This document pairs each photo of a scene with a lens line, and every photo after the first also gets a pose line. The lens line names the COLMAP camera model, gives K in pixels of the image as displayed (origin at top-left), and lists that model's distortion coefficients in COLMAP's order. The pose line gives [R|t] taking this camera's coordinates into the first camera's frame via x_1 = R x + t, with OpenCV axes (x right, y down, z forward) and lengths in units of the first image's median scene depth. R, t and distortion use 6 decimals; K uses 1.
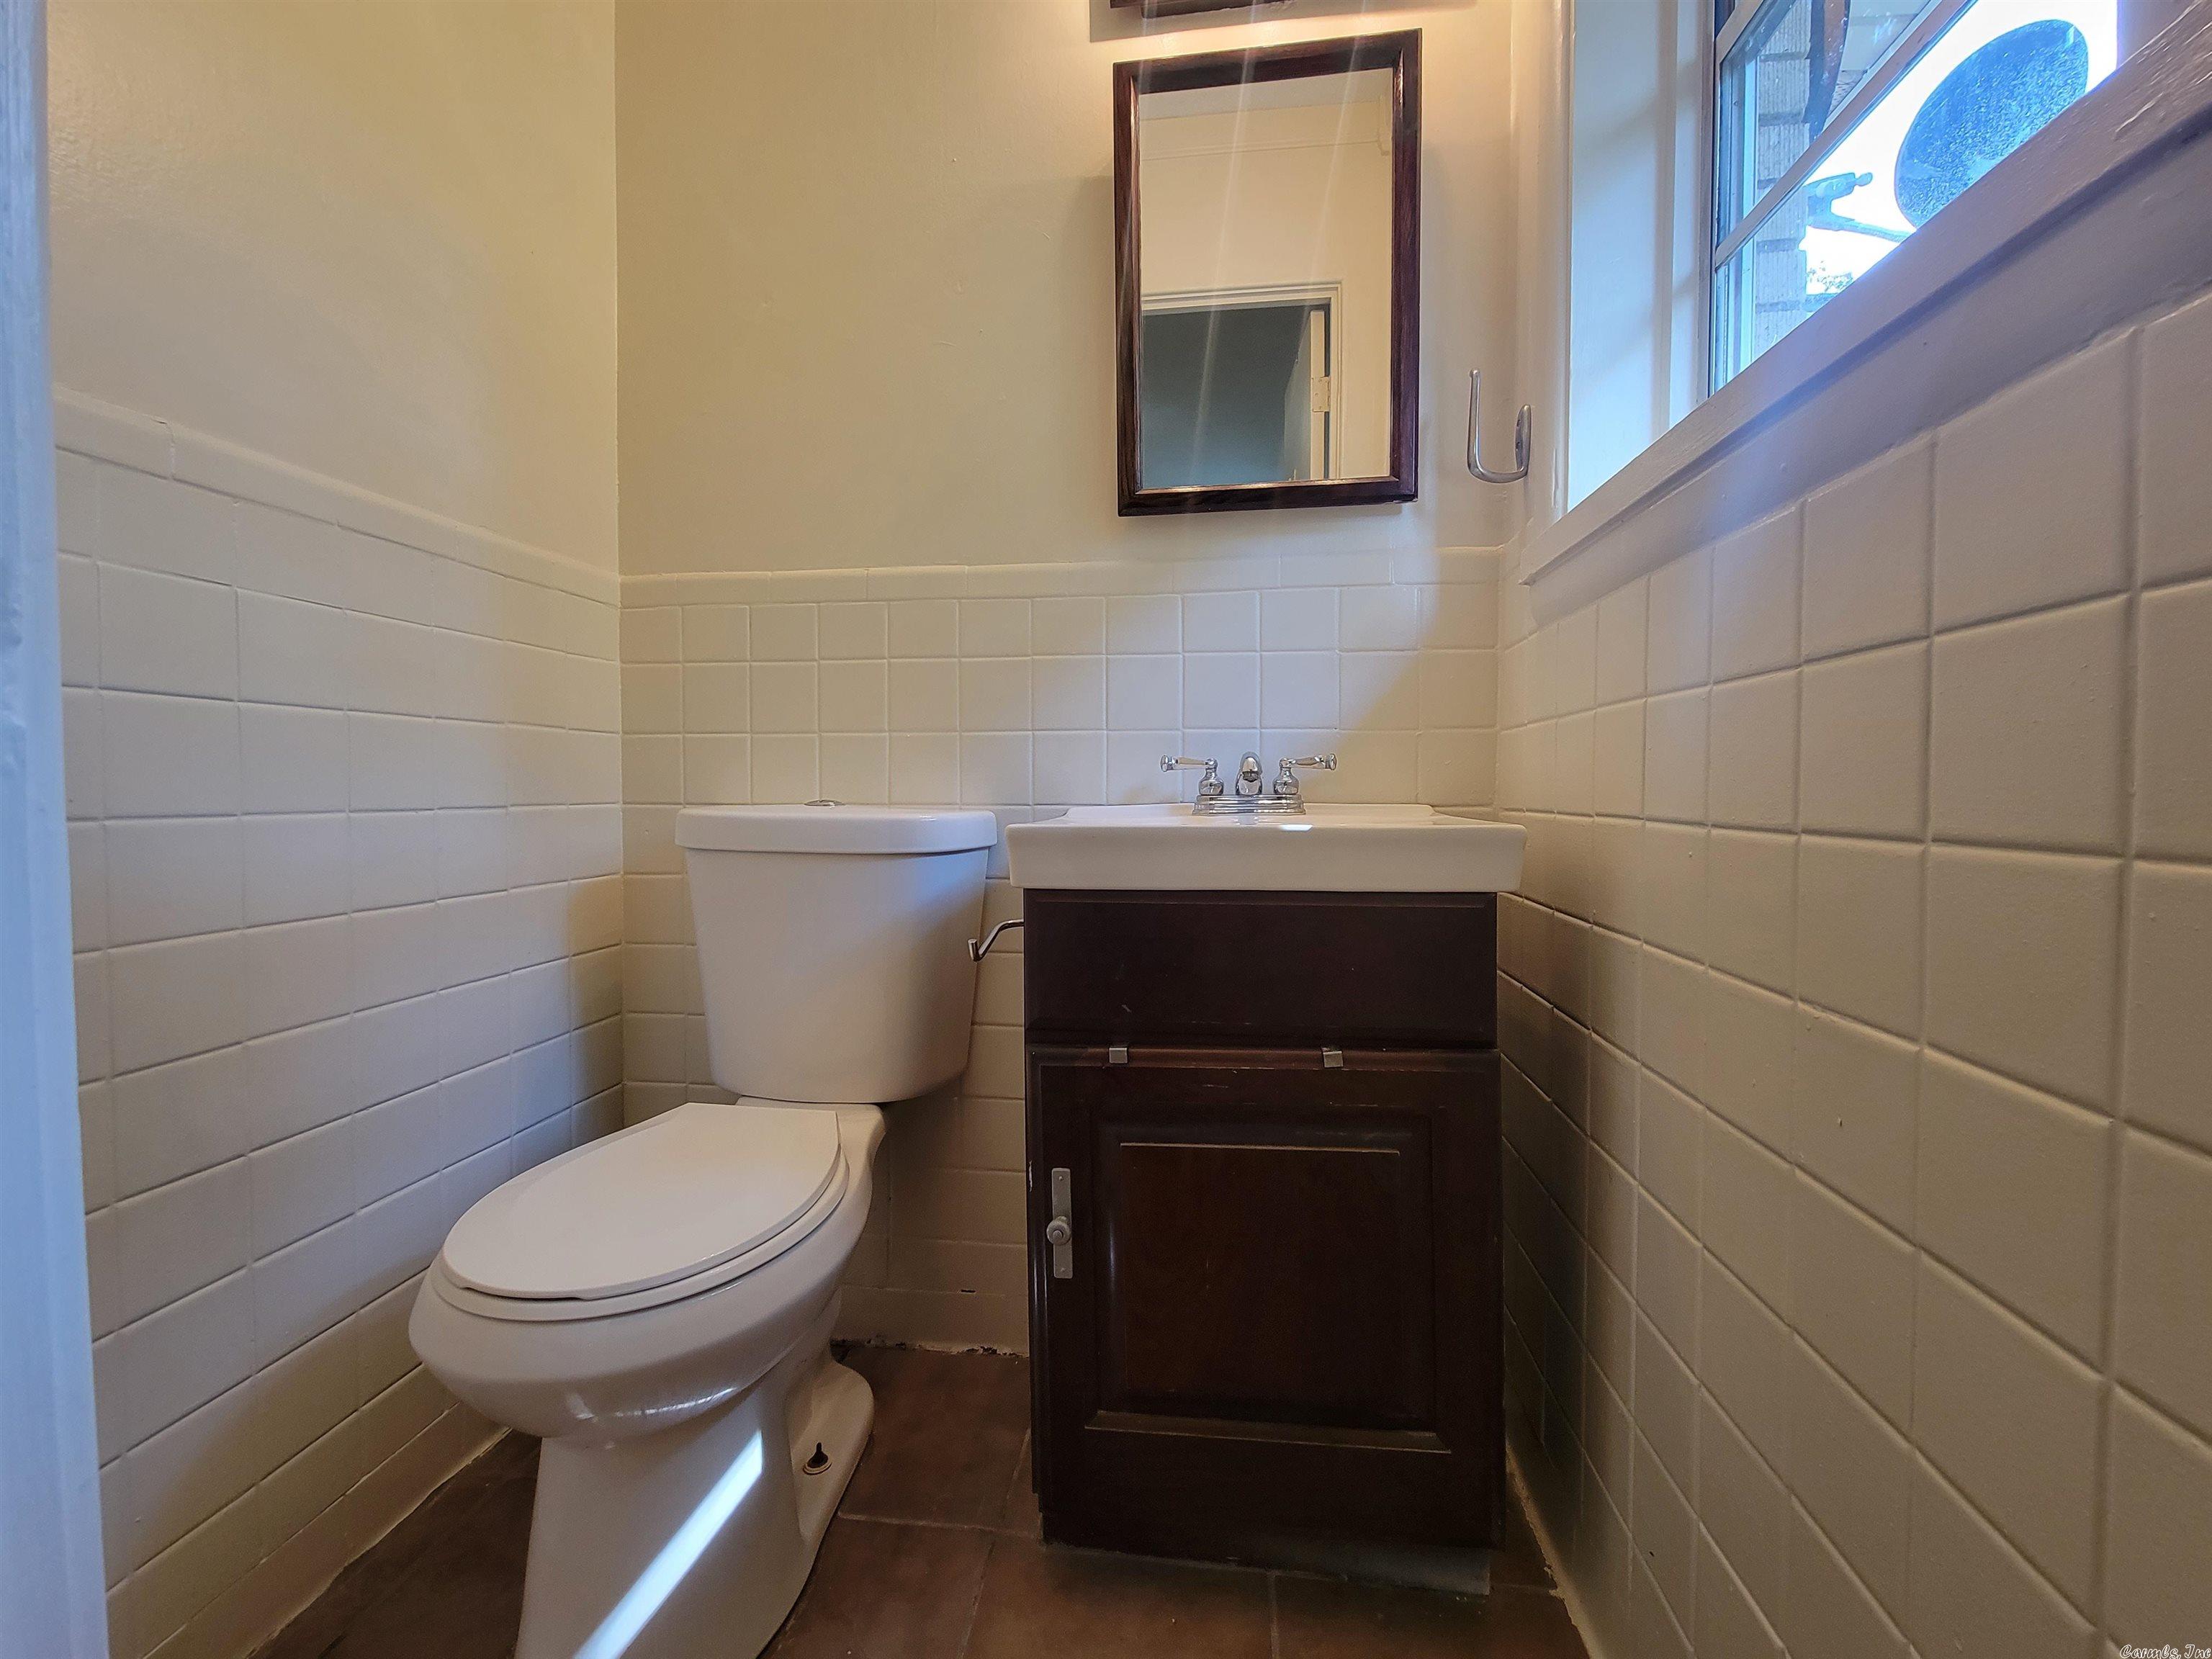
lens RADIAL K [[901.2, 0, 1108.6], [0, 901.2, 827.8], [0, 0, 1]] dist [-0.003238, -0.001657]
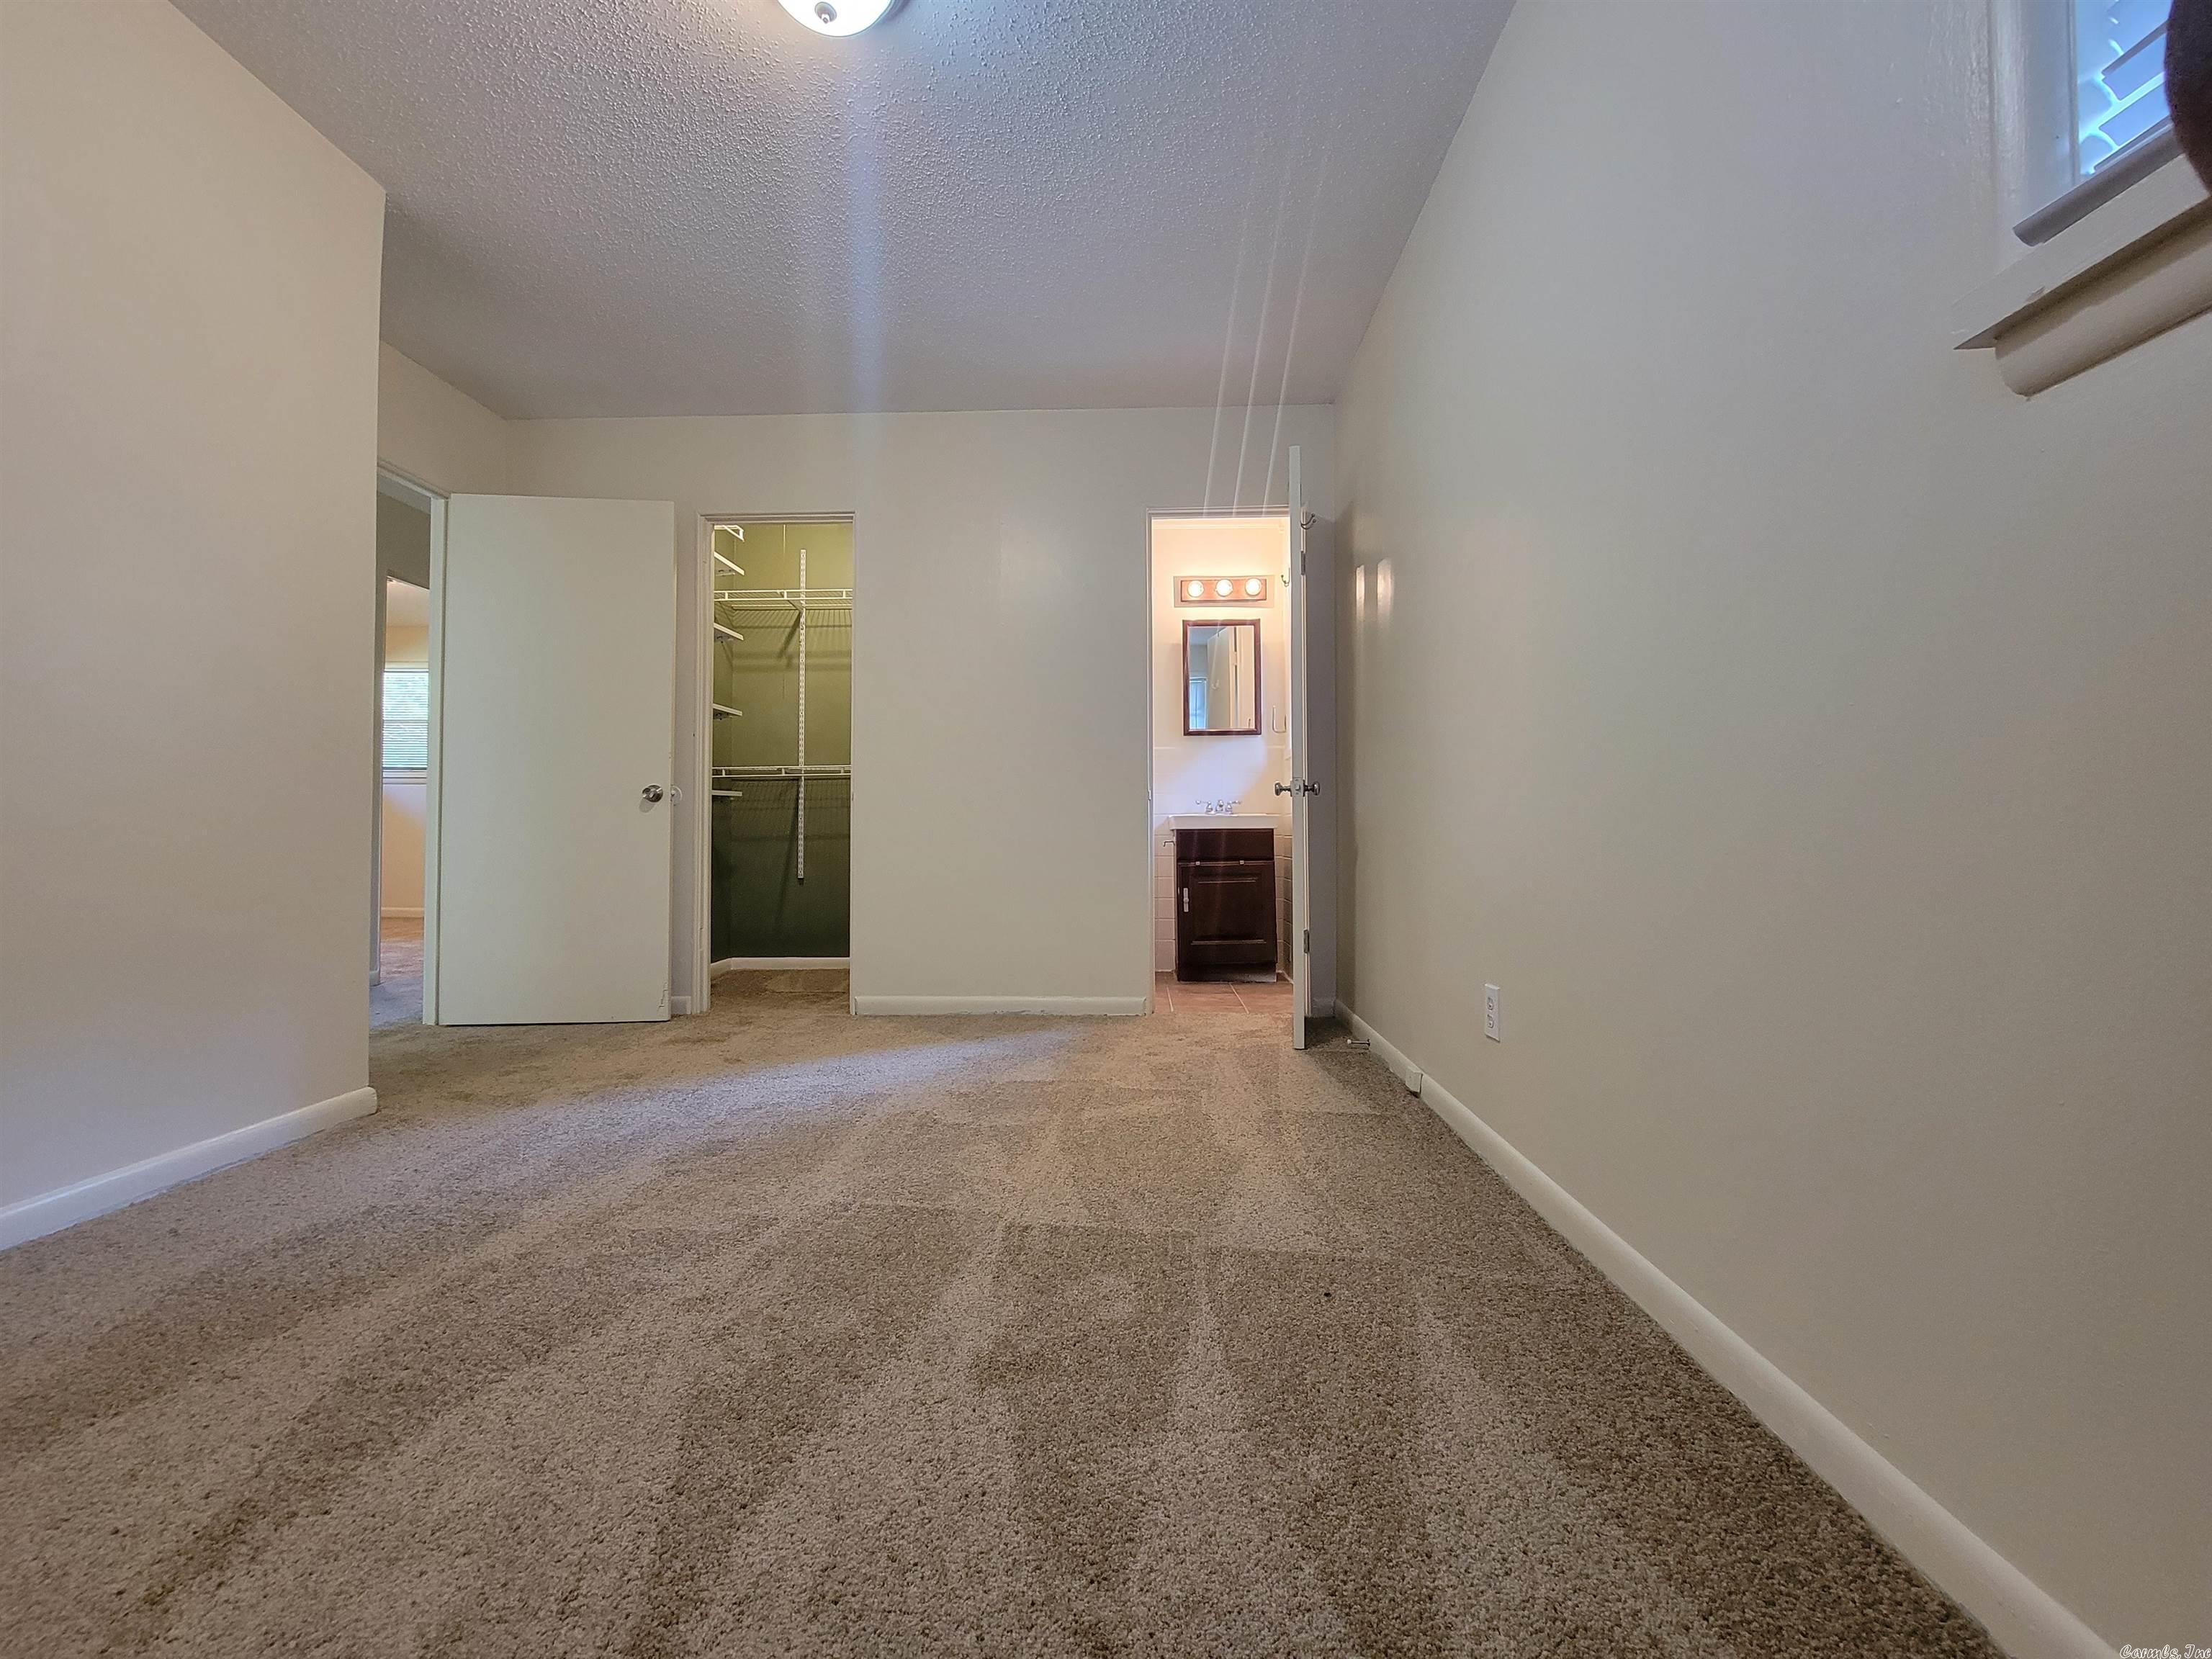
lens RADIAL K [[901.2, 0, 1107.6], [0, 901.2, 822.0], [0, 0, 1]] dist [-0.003238, -0.001657]
pose [[0.995074, 0.001052, 0.099127, -0.701196], [0.004085, 0.998659, -0.051607, 0.208809], [-0.099049, 0.051758, 0.993736, -2.769239]]
